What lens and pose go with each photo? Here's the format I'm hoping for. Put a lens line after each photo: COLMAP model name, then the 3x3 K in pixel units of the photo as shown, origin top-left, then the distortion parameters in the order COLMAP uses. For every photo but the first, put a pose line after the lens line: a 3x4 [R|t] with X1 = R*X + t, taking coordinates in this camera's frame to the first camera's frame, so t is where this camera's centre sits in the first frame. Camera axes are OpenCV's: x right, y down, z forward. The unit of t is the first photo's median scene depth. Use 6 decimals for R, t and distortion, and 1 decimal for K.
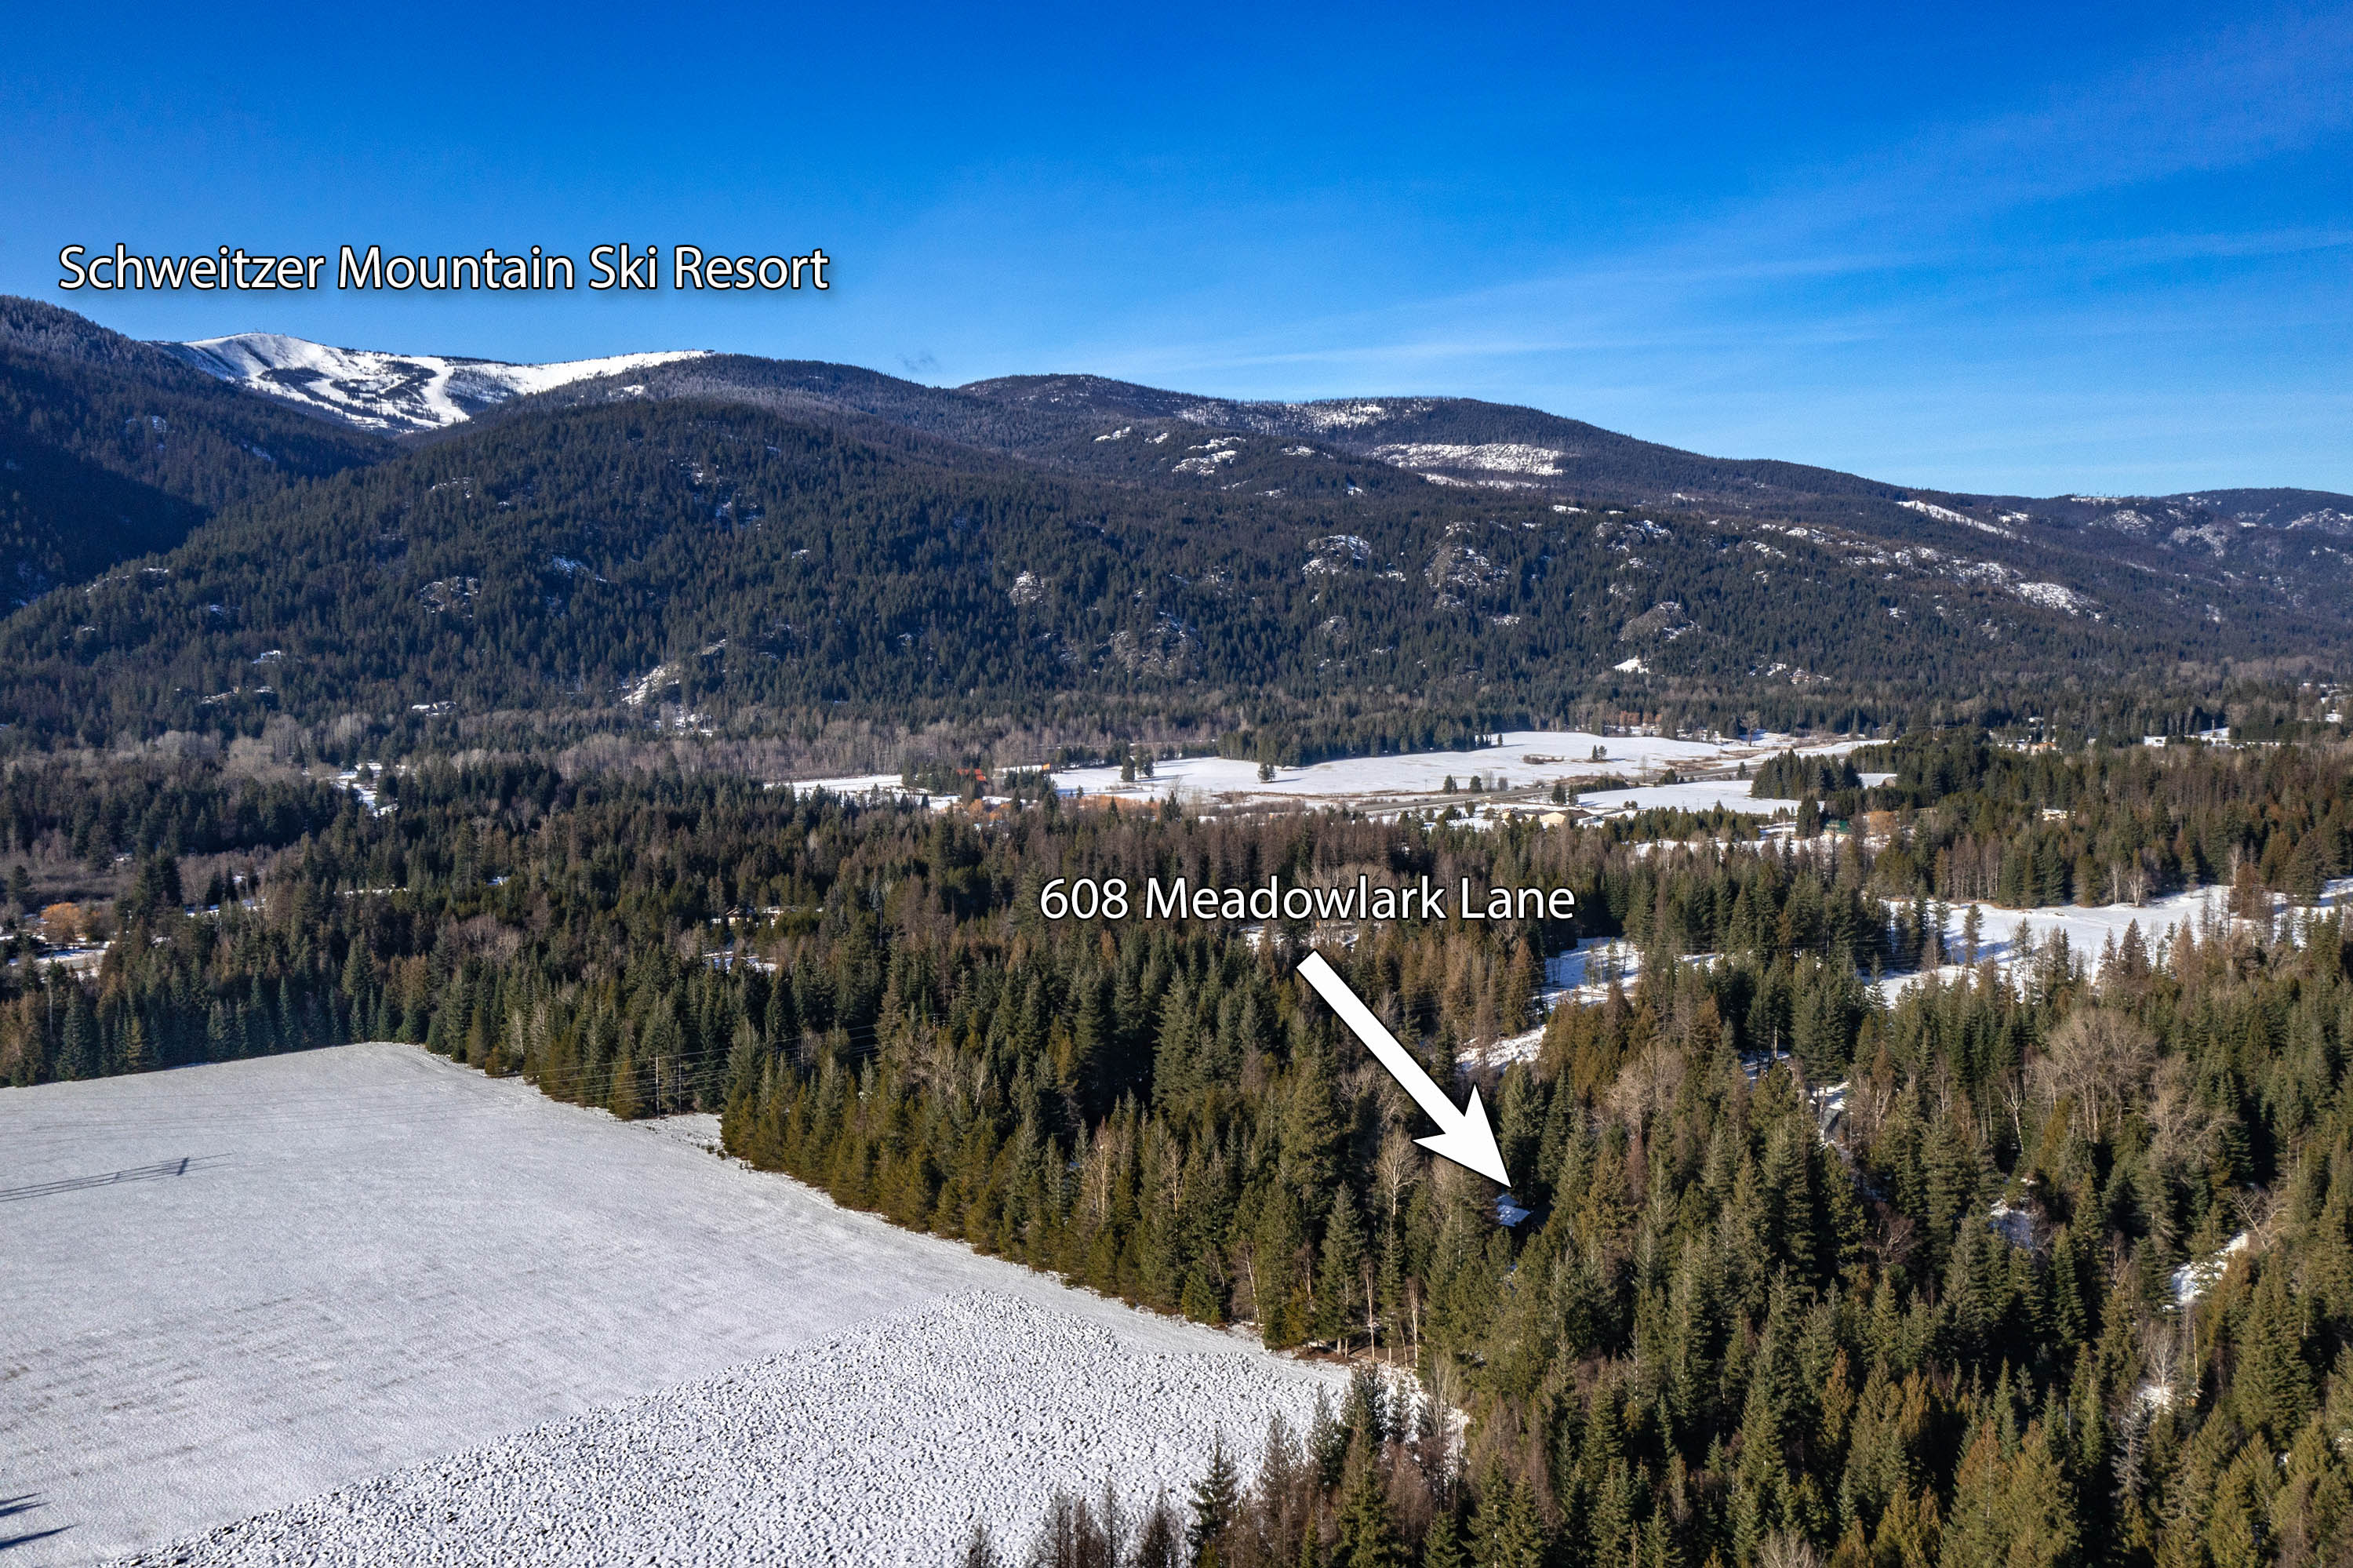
lens RADIAL K [[1840.3, 0, 1174.0], [0, 1840.3, 786.2], [0, 0, 1]] dist [-0.004260, 0.001566]
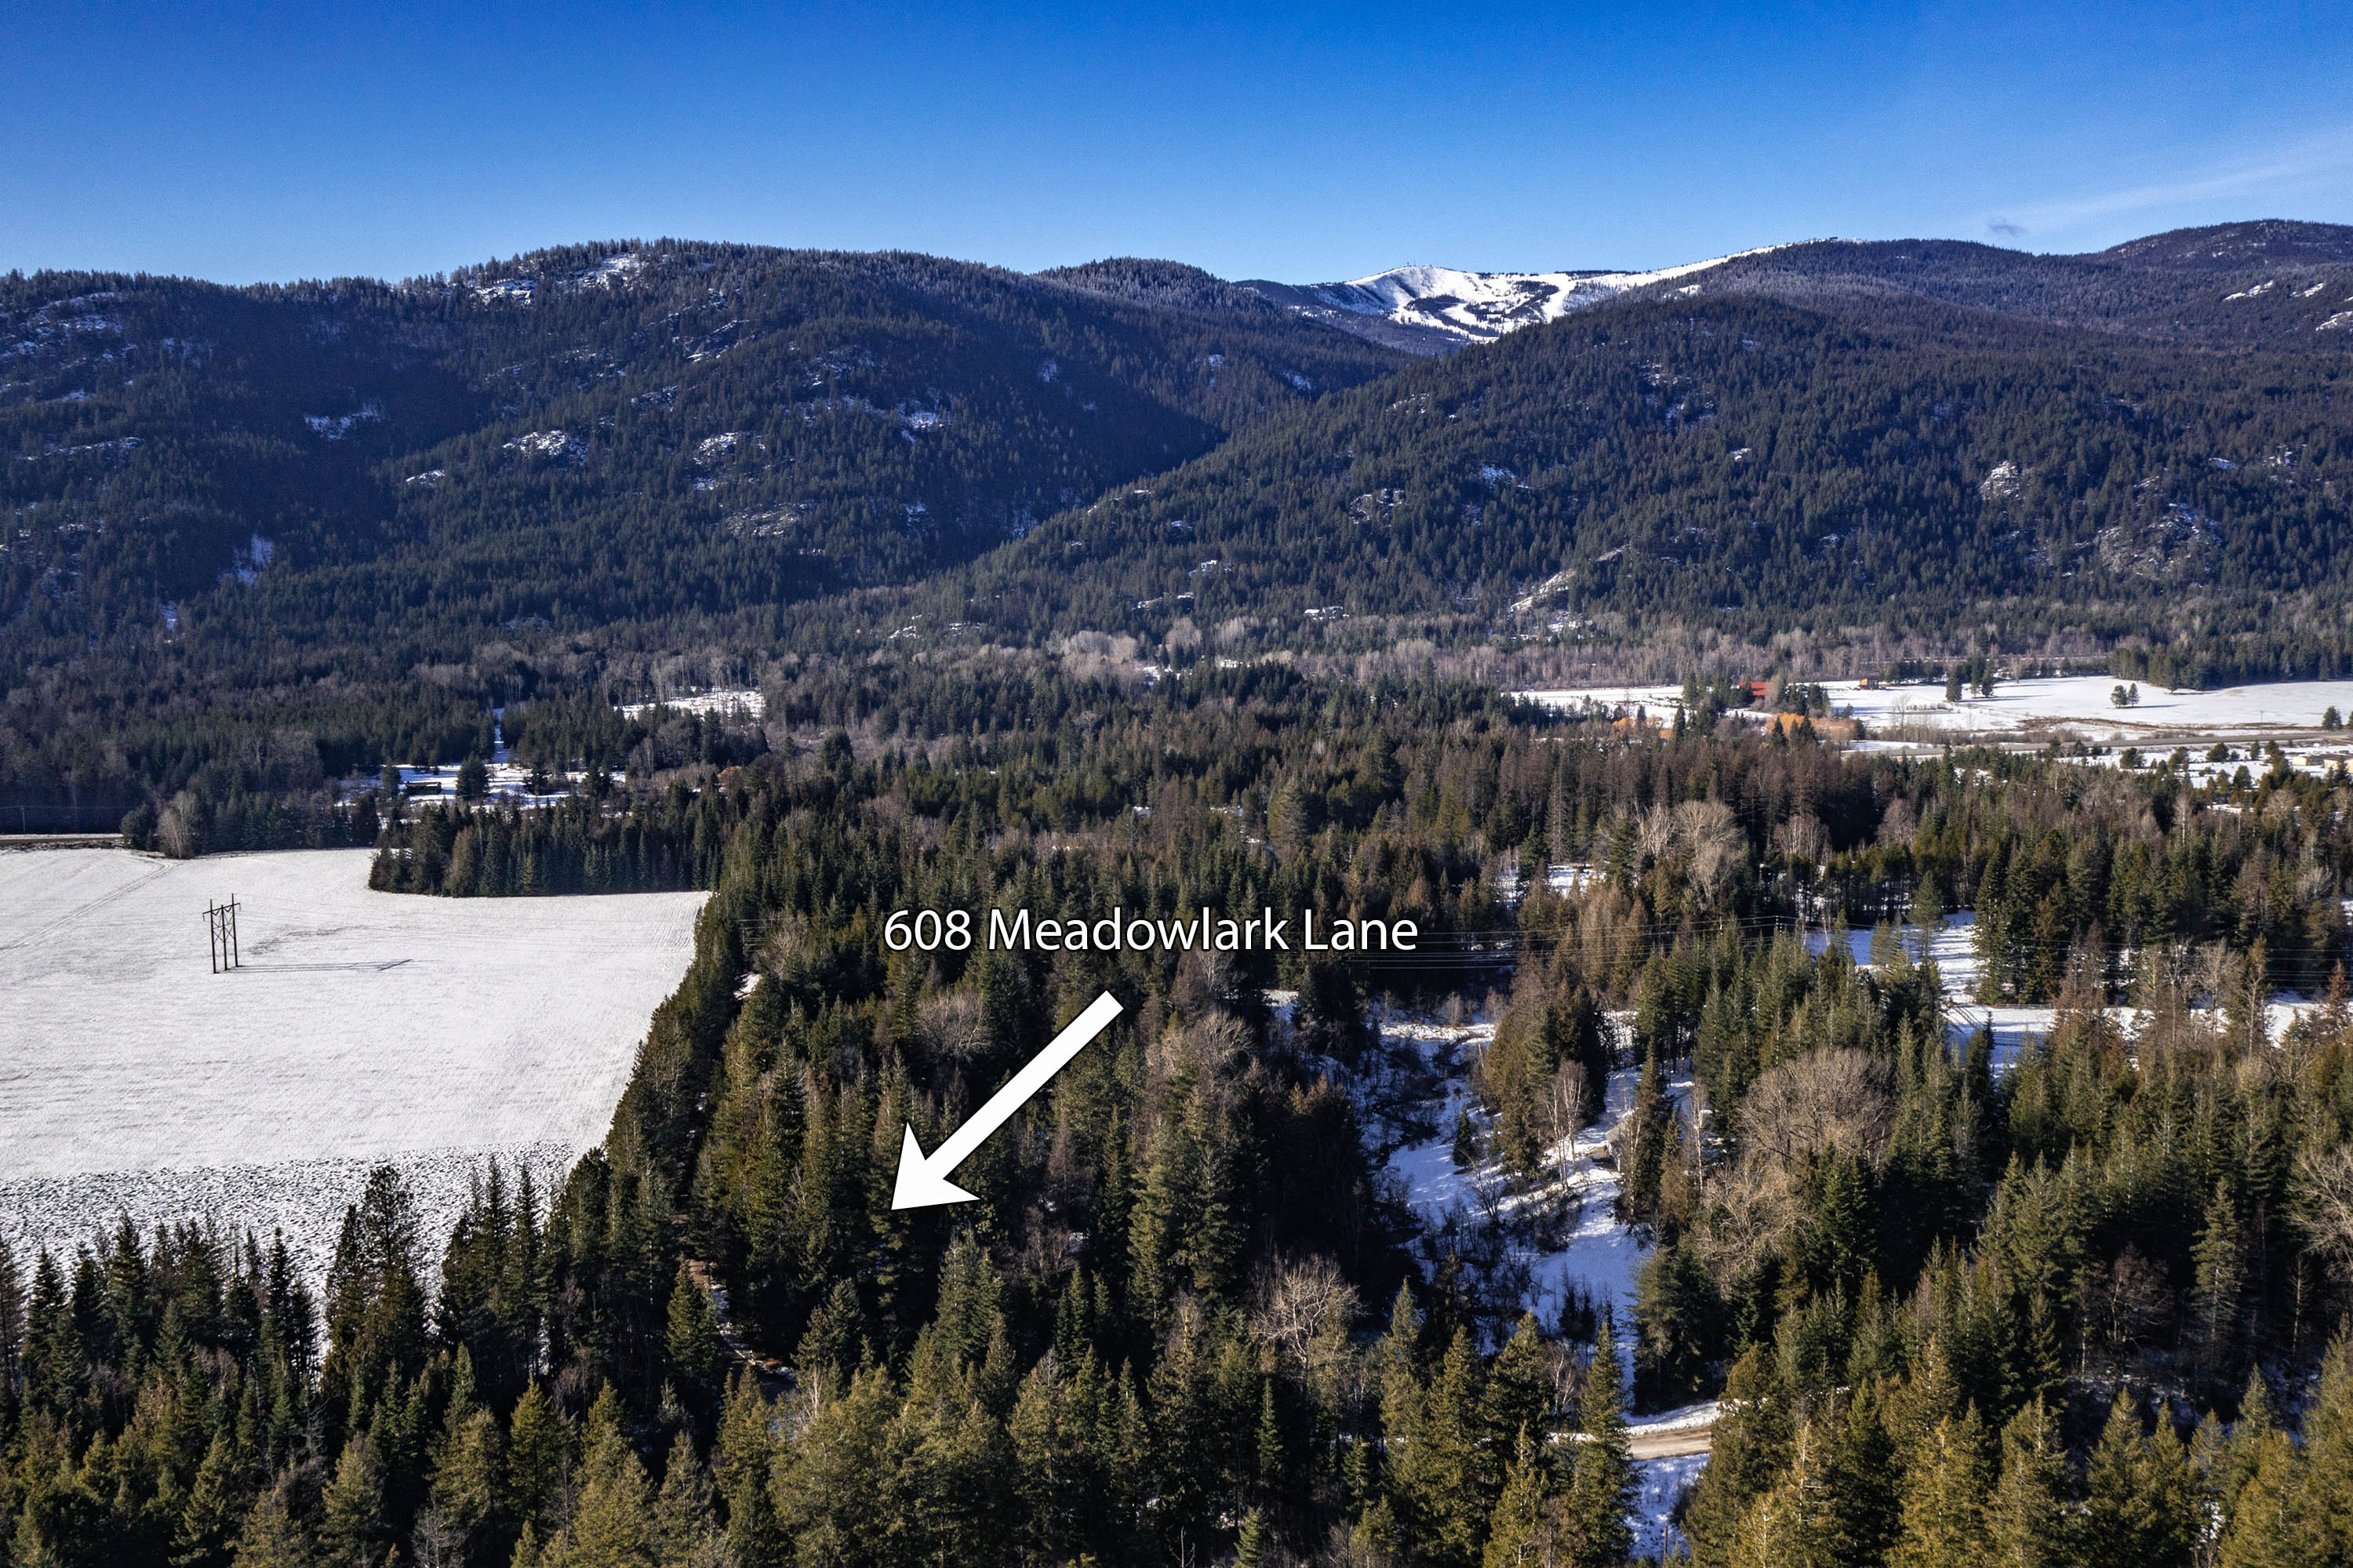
lens RADIAL K [[1840.3, 0, 1174.1], [0, 1840.3, 781.6], [0, 0, 1]] dist [-0.004260, 0.001566]
pose [[0.819792, 0.058798, -0.569635, 0.110571], [-0.030450, 0.997783, 0.059169, -0.003115], [0.571851, -0.031160, 0.819765, 0.040518]]
